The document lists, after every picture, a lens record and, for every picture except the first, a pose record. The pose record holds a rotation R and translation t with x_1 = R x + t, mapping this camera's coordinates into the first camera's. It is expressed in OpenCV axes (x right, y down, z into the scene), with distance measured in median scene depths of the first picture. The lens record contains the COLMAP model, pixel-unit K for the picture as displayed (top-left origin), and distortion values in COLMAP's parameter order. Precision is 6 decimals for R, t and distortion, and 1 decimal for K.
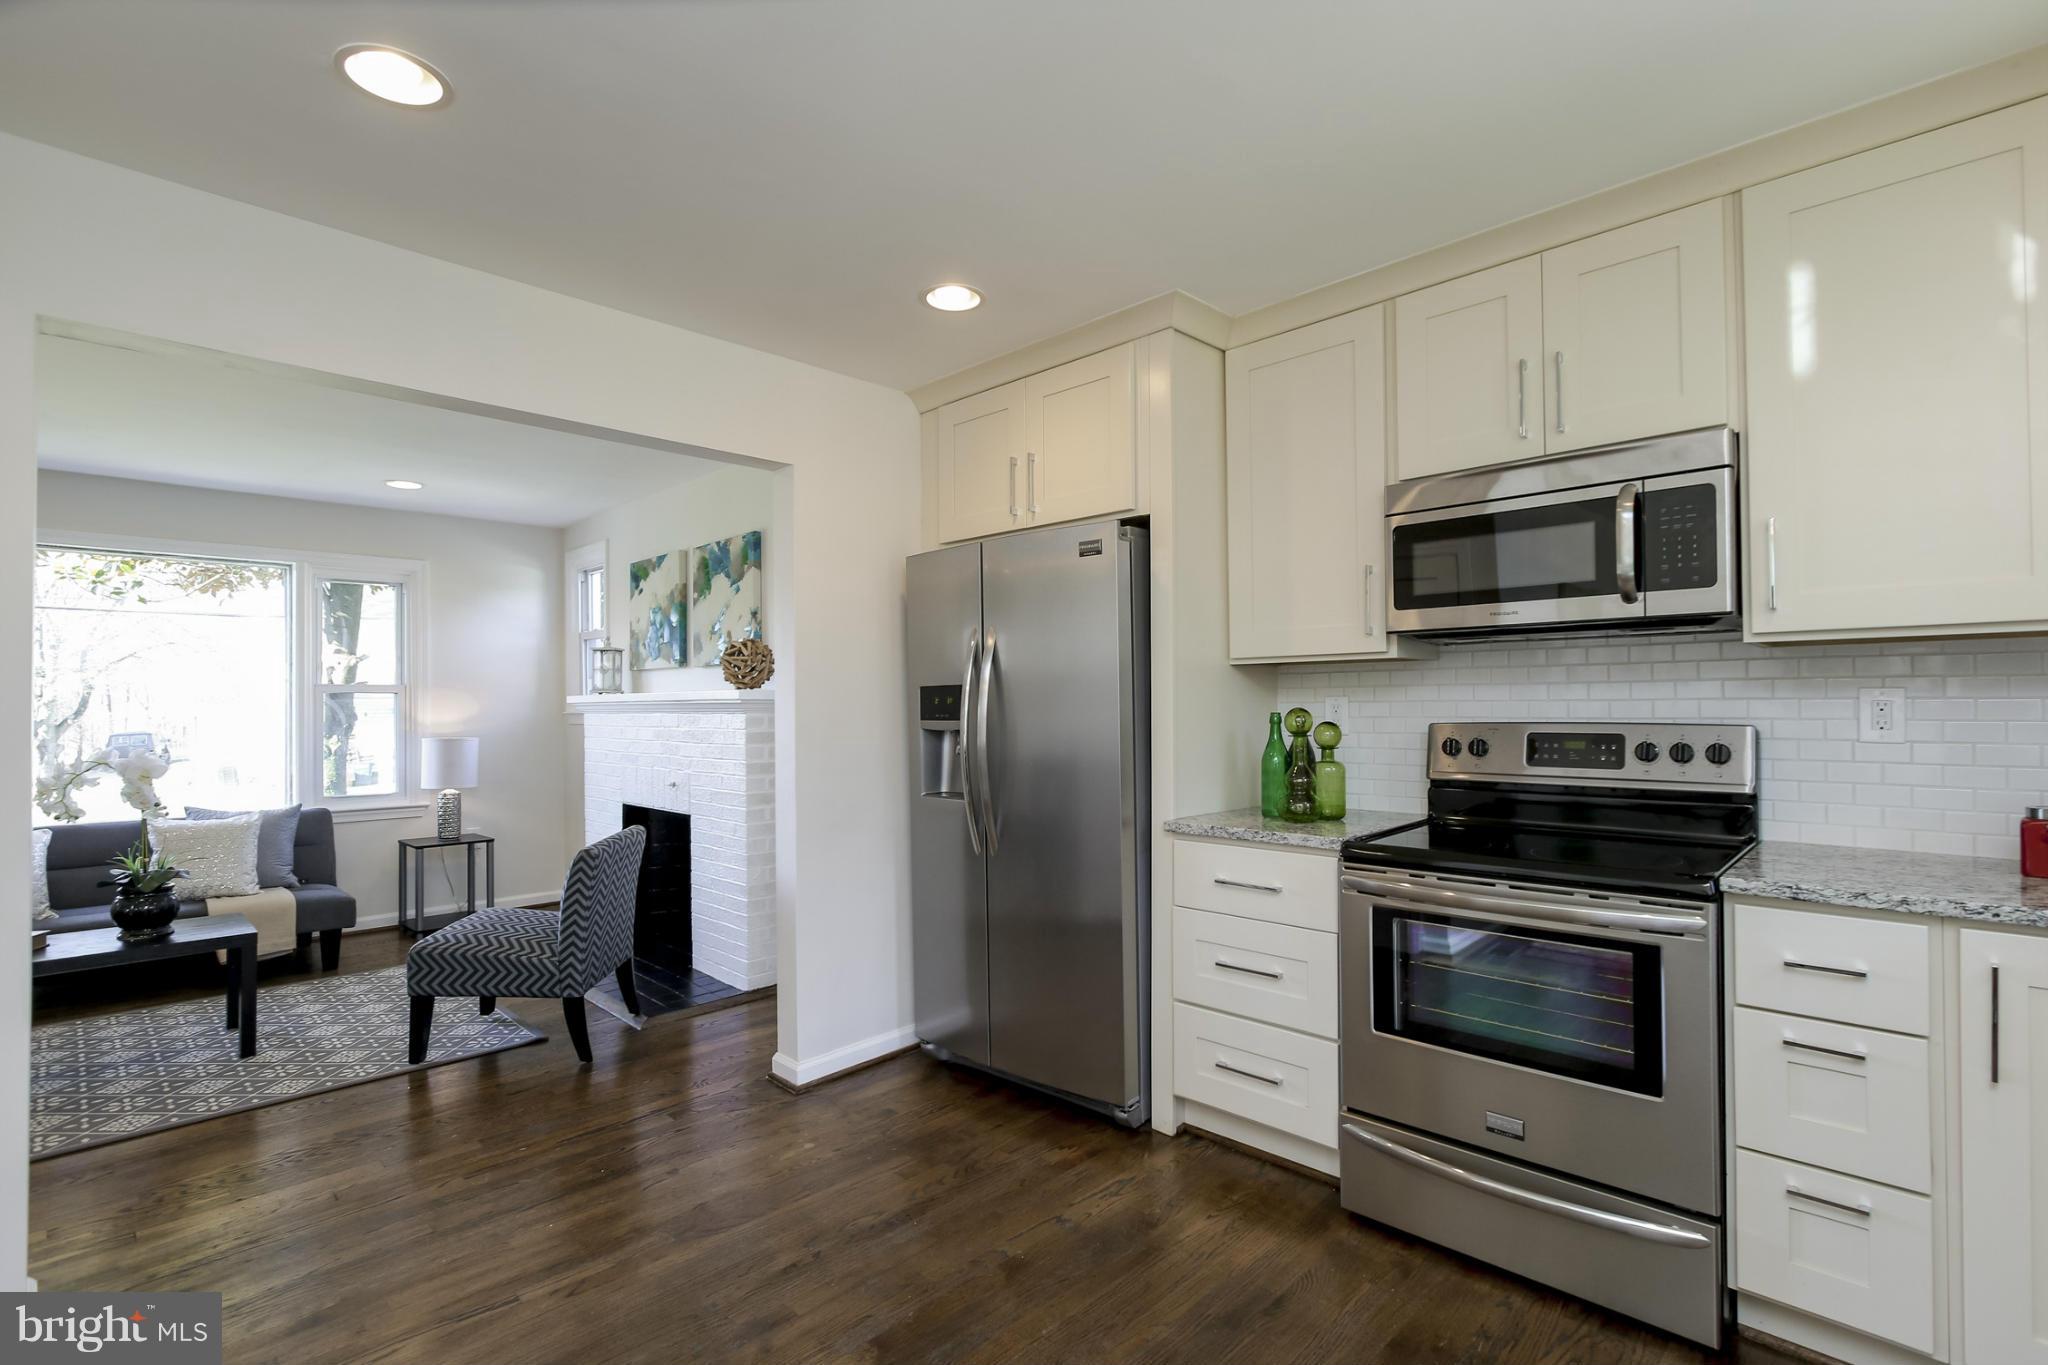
lens RADIAL K [[956.6, 0, 1019.0], [0, 956.6, 692.2], [0, 0, 1]] dist [-0.000433, 0.000680]
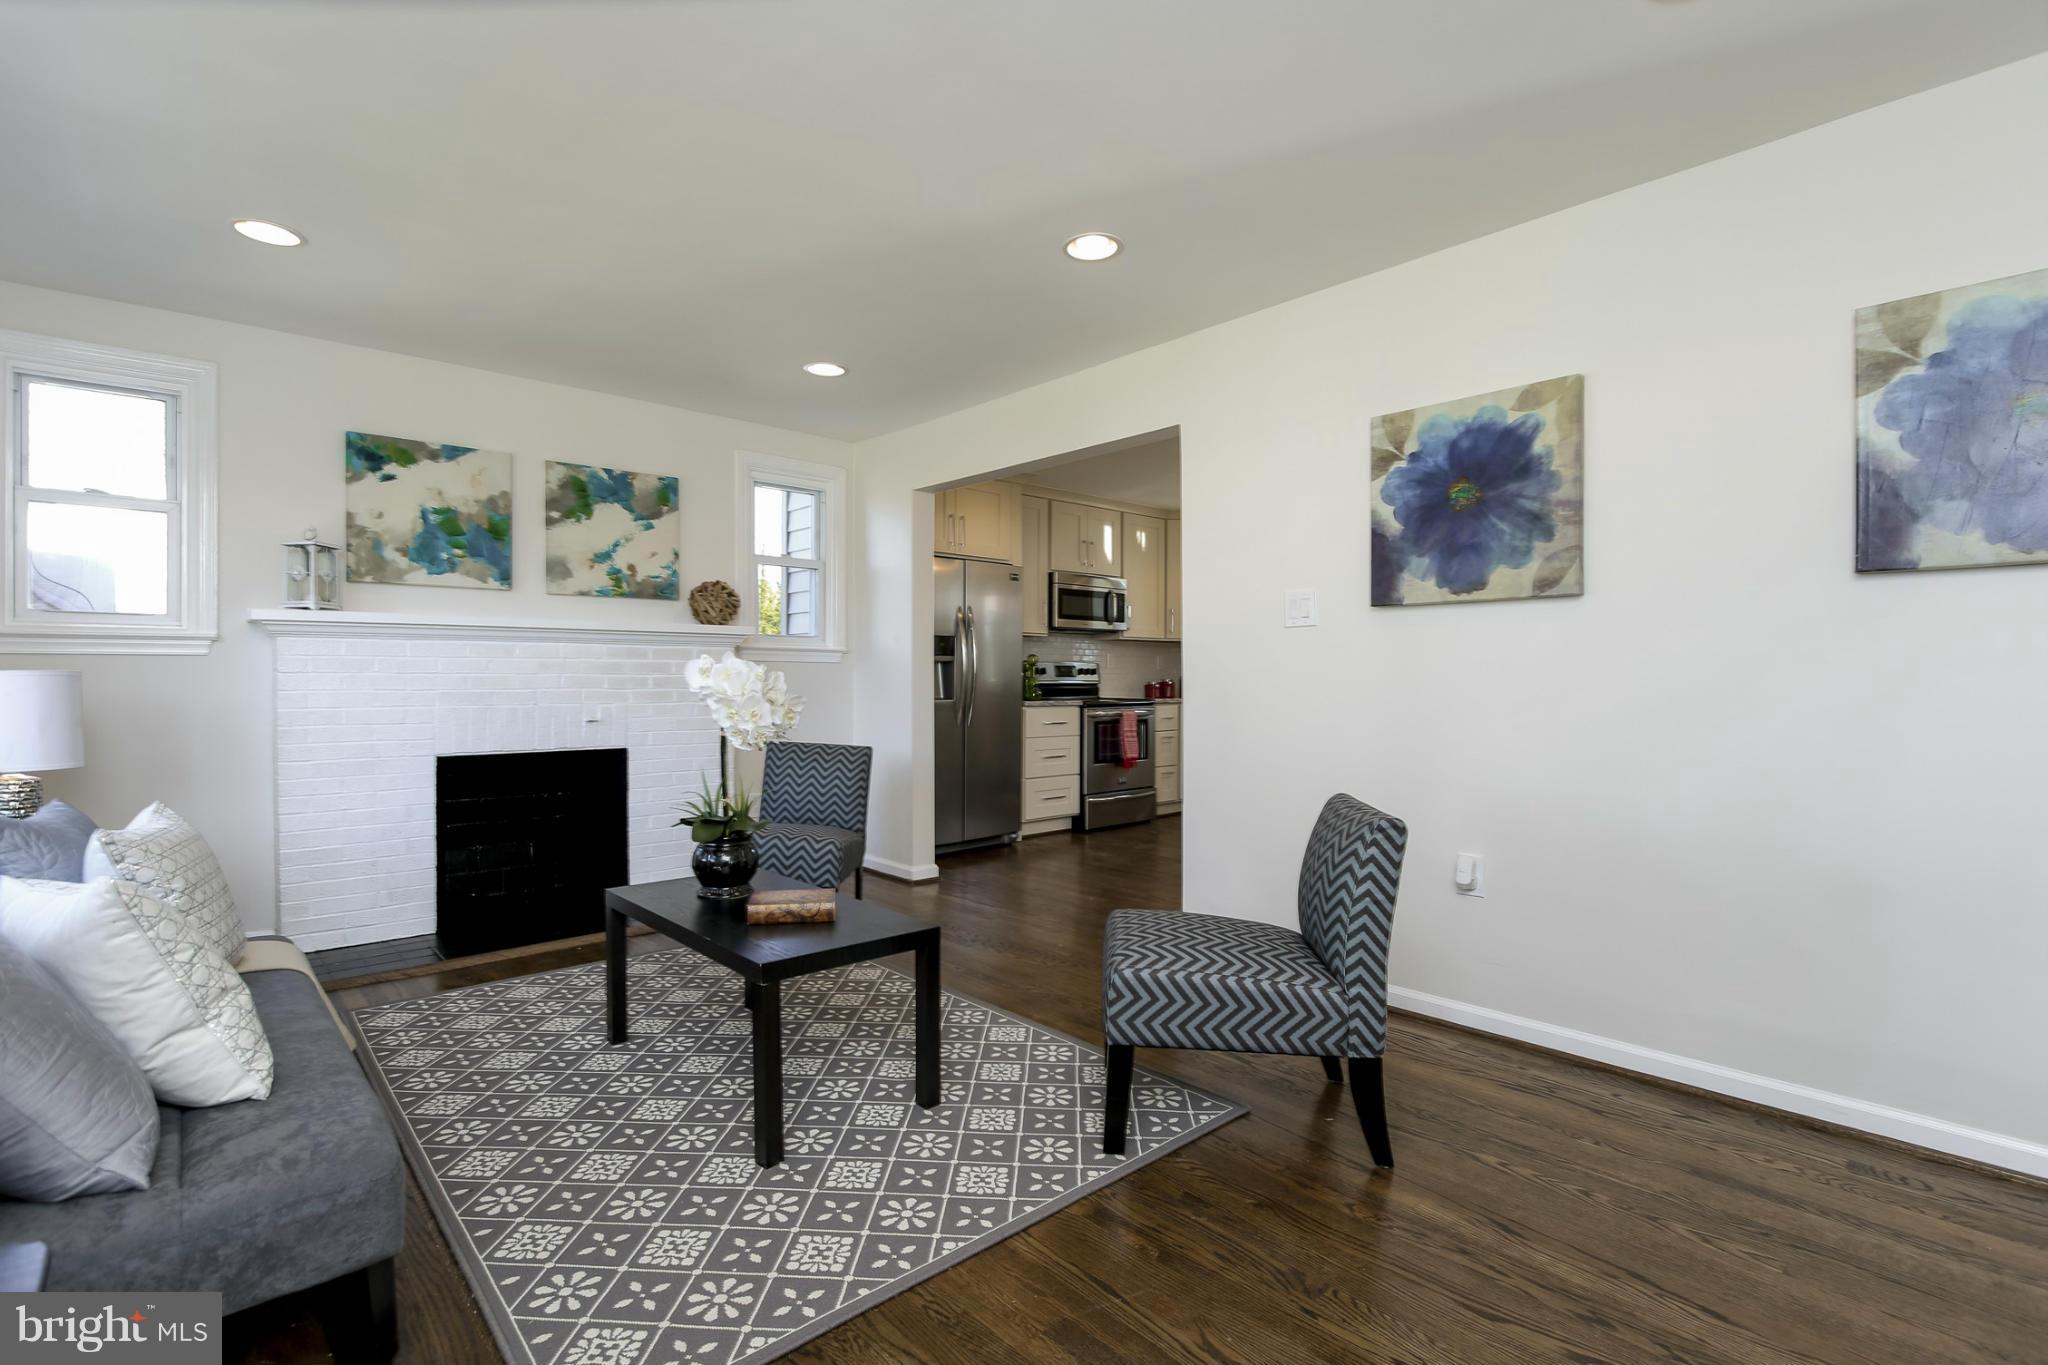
lens RADIAL K [[956.6, 0, 1018.9], [0, 956.6, 681.6], [0, 0, 1]] dist [-0.000433, 0.000680]
pose [[0.050725, 0.001780, 0.998711, -1.815753], [-0.014793, 0.999890, -0.001031, 0.075139], [-0.998603, -0.014721, 0.050746, 0.769765]]
